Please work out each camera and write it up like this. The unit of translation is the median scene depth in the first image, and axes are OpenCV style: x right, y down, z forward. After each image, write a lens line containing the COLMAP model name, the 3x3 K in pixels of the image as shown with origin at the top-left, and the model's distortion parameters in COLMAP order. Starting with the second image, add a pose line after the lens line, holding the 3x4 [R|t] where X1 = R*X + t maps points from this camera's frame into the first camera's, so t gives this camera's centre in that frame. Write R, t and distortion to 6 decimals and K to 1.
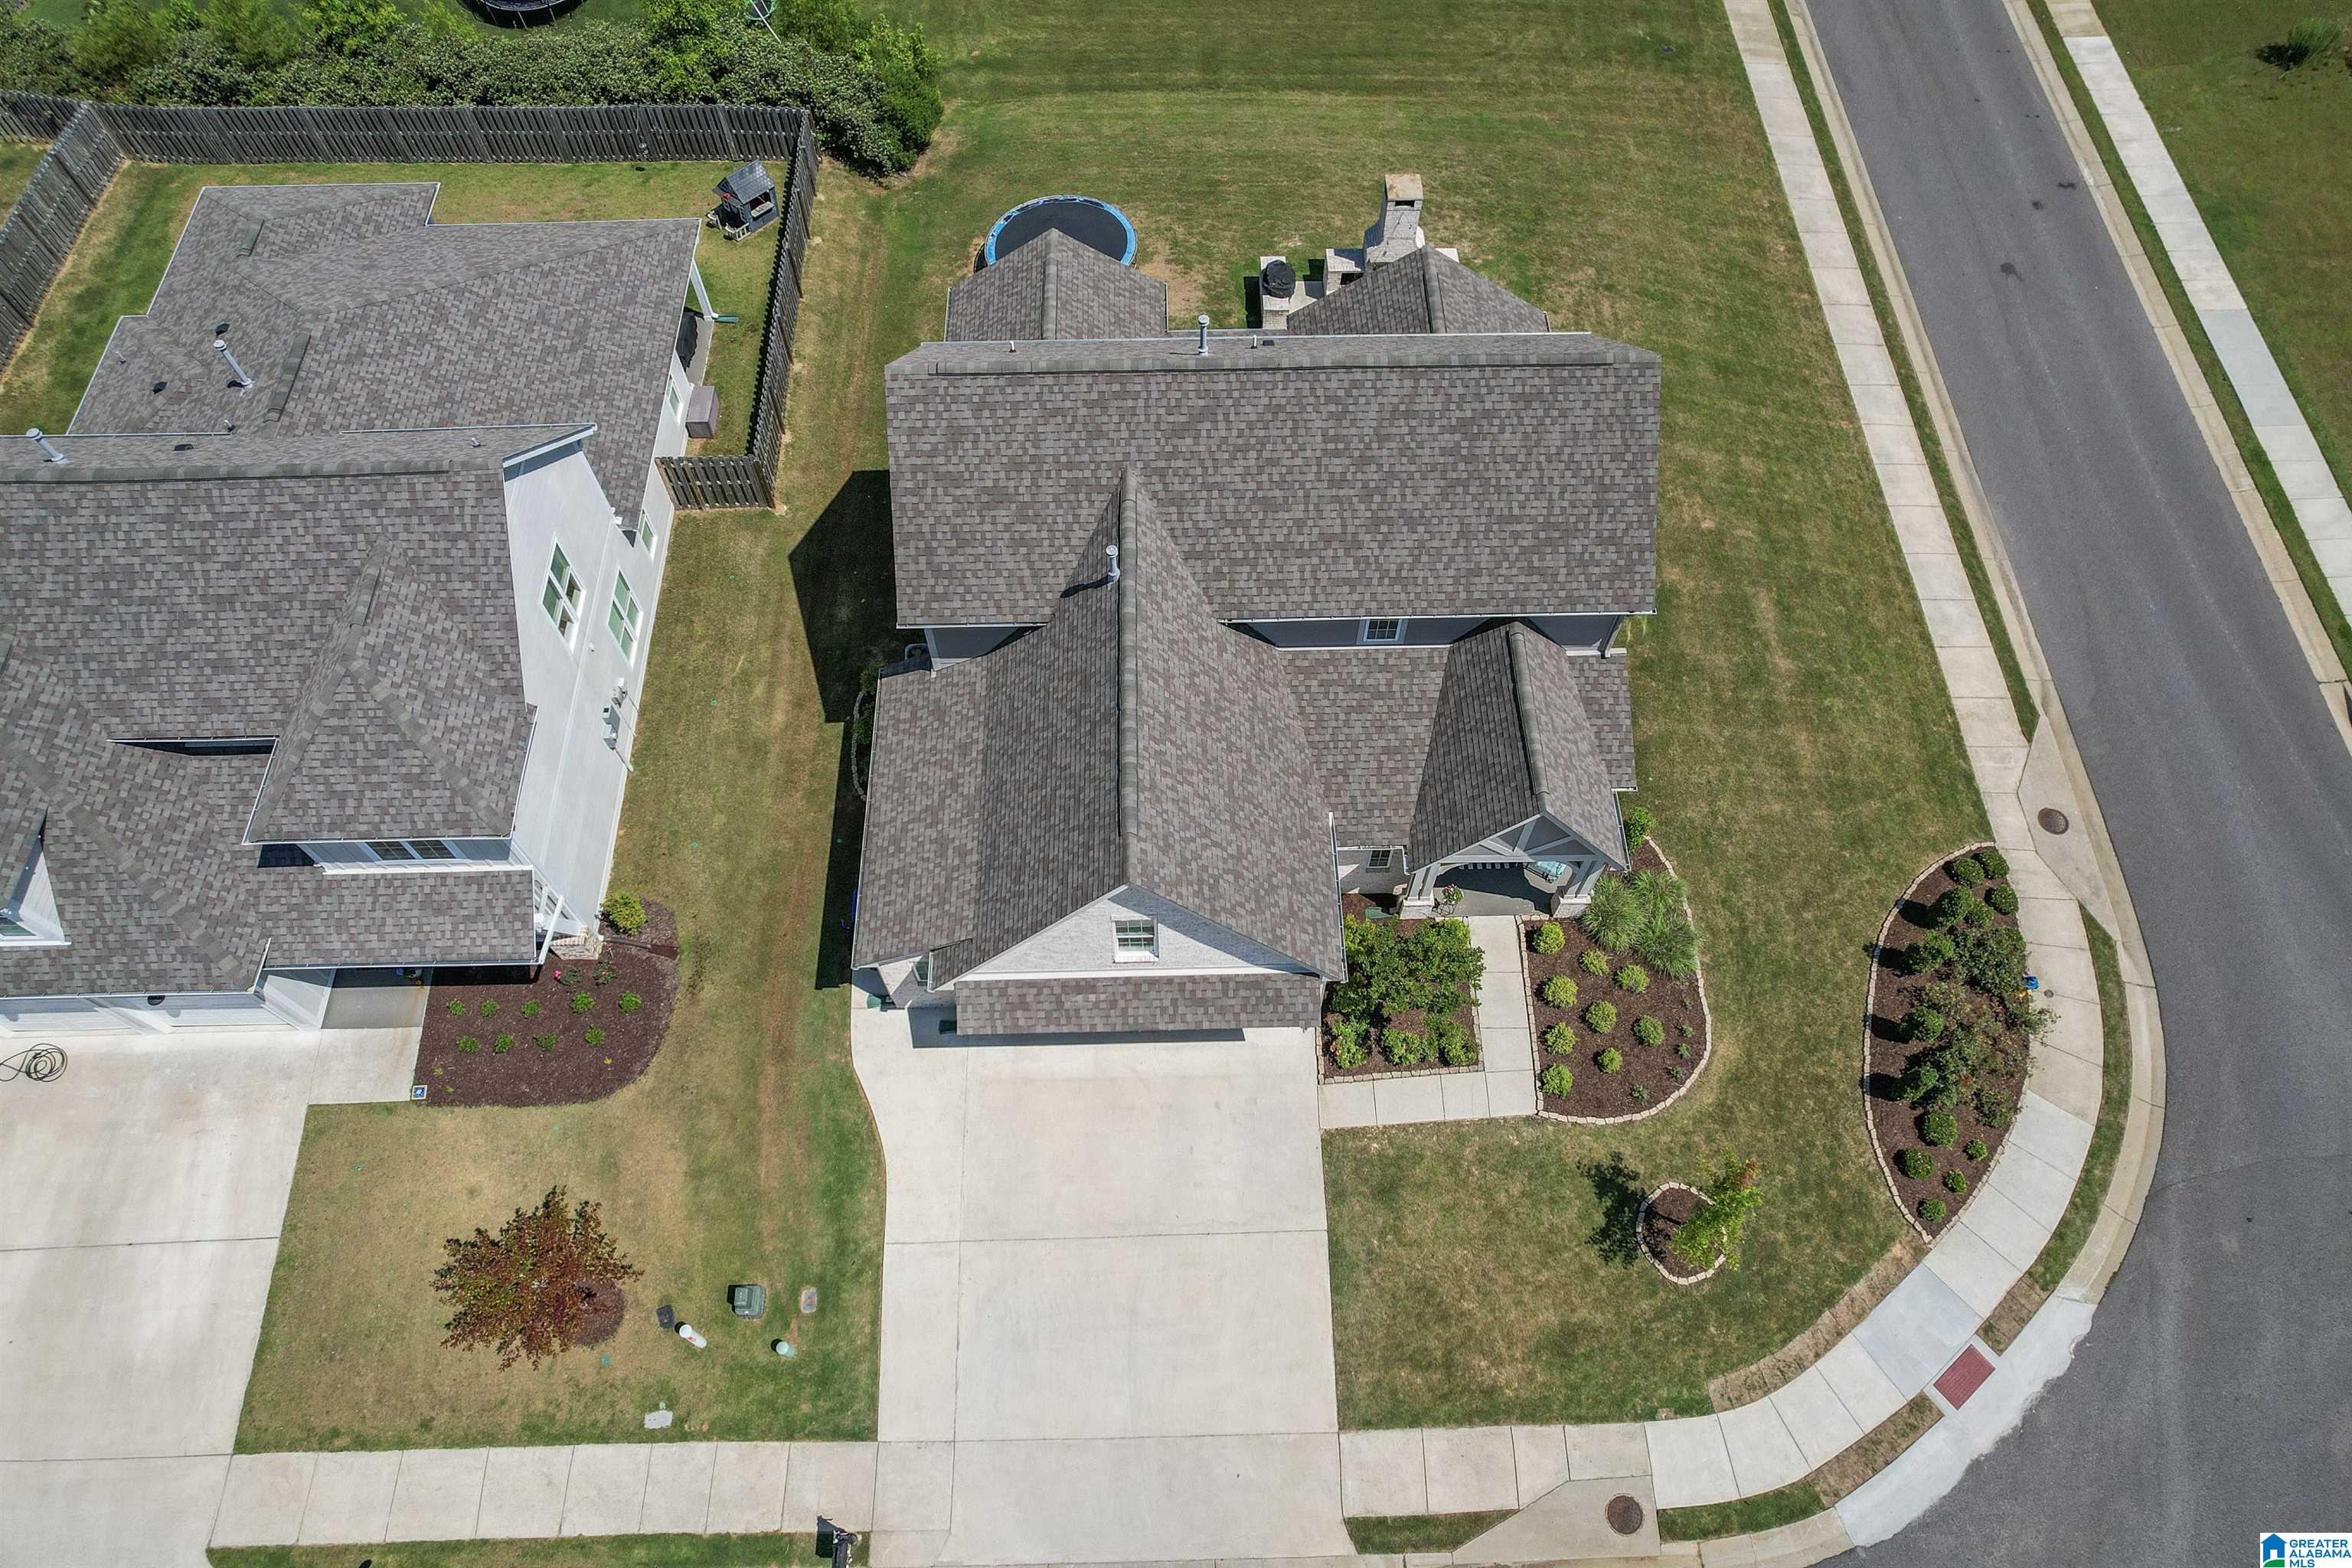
lens RADIAL K [[1548.3, 0, 1176.0], [0, 1548.3, 784.0], [0, 0, 1]] dist [-0.077484, 0.068919]
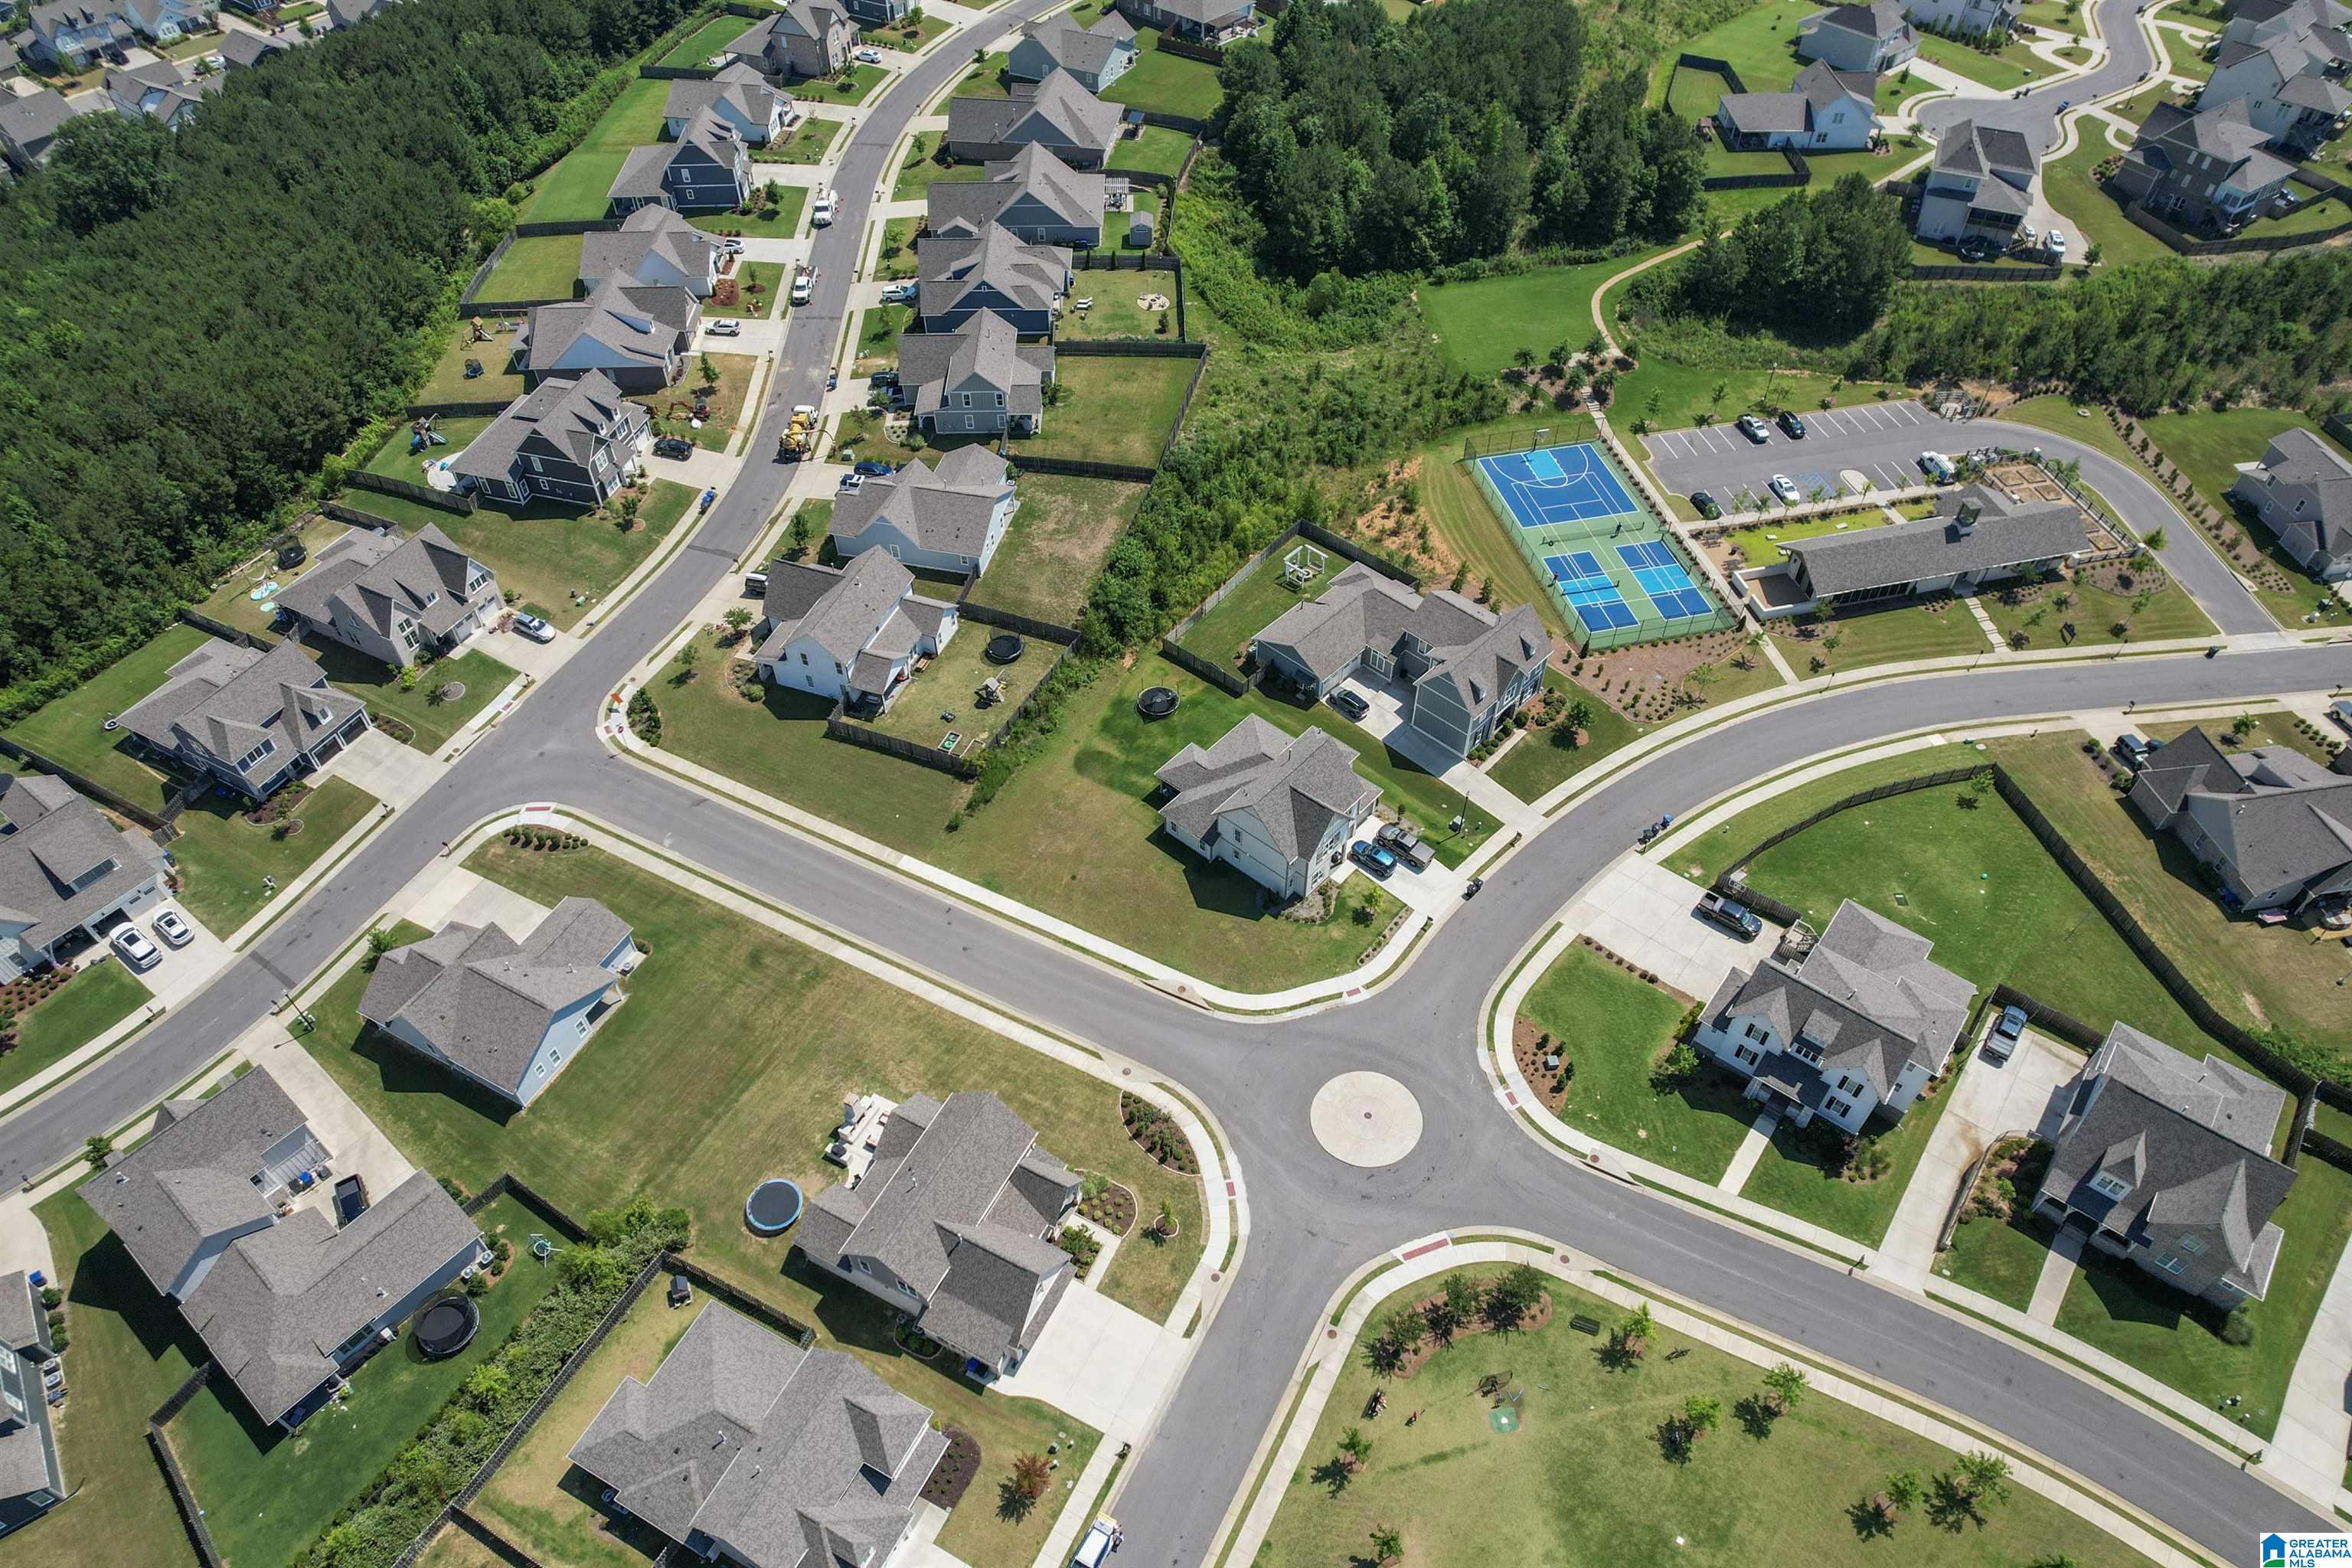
lens RADIAL K [[1518.6, 0, 1168.9], [0, 1518.6, 792.0], [0, 0, 1]] dist [-0.080459, 0.071419]
pose [[0.486941, -0.656469, 0.576140, -1.111667], [0.770953, 0.633063, 0.069736, -0.642207], [-0.410512, 0.410220, 0.814371, -2.484074]]
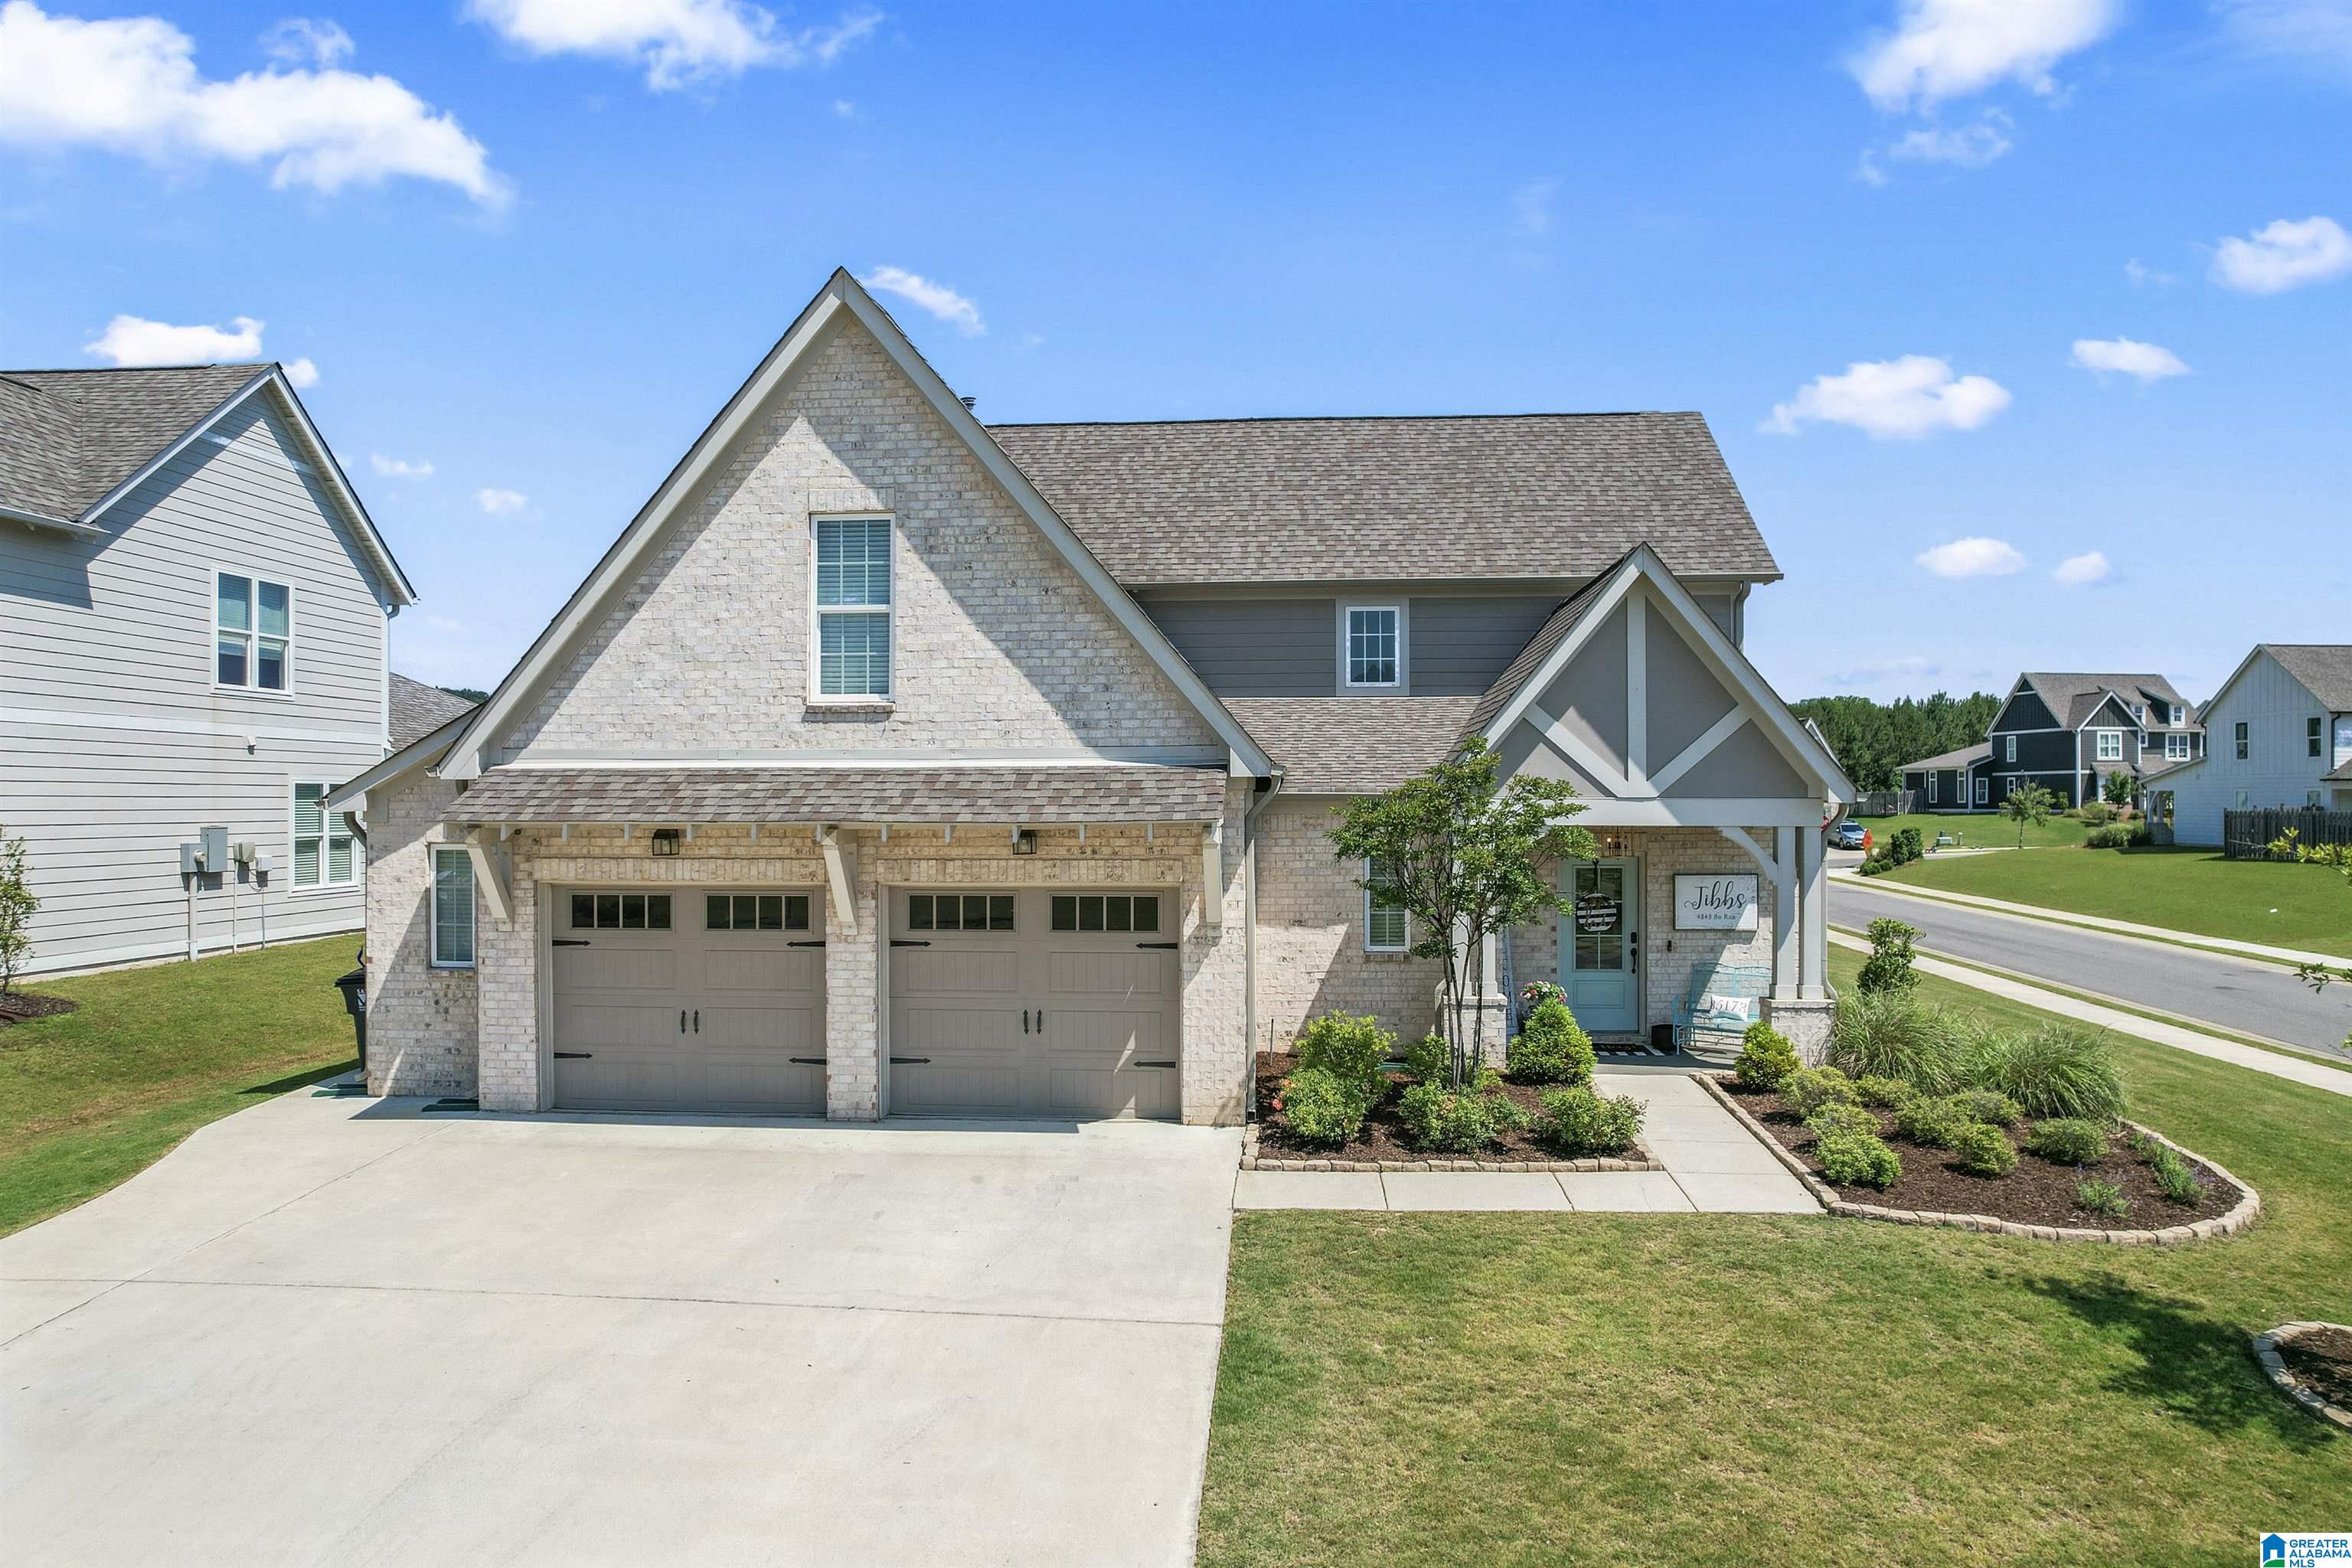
lens RADIAL K [[1518.6, 0, 1168.9], [0, 1518.6, 792.0], [0, 0, 1]] dist [-0.080459, 0.071419]
pose [[0.994316, 0.008304, -0.106144, 0.117977], [-0.097275, 0.476126, -0.873981, 0.502242], [0.043280, 0.879338, 0.474227, 0.748845]]
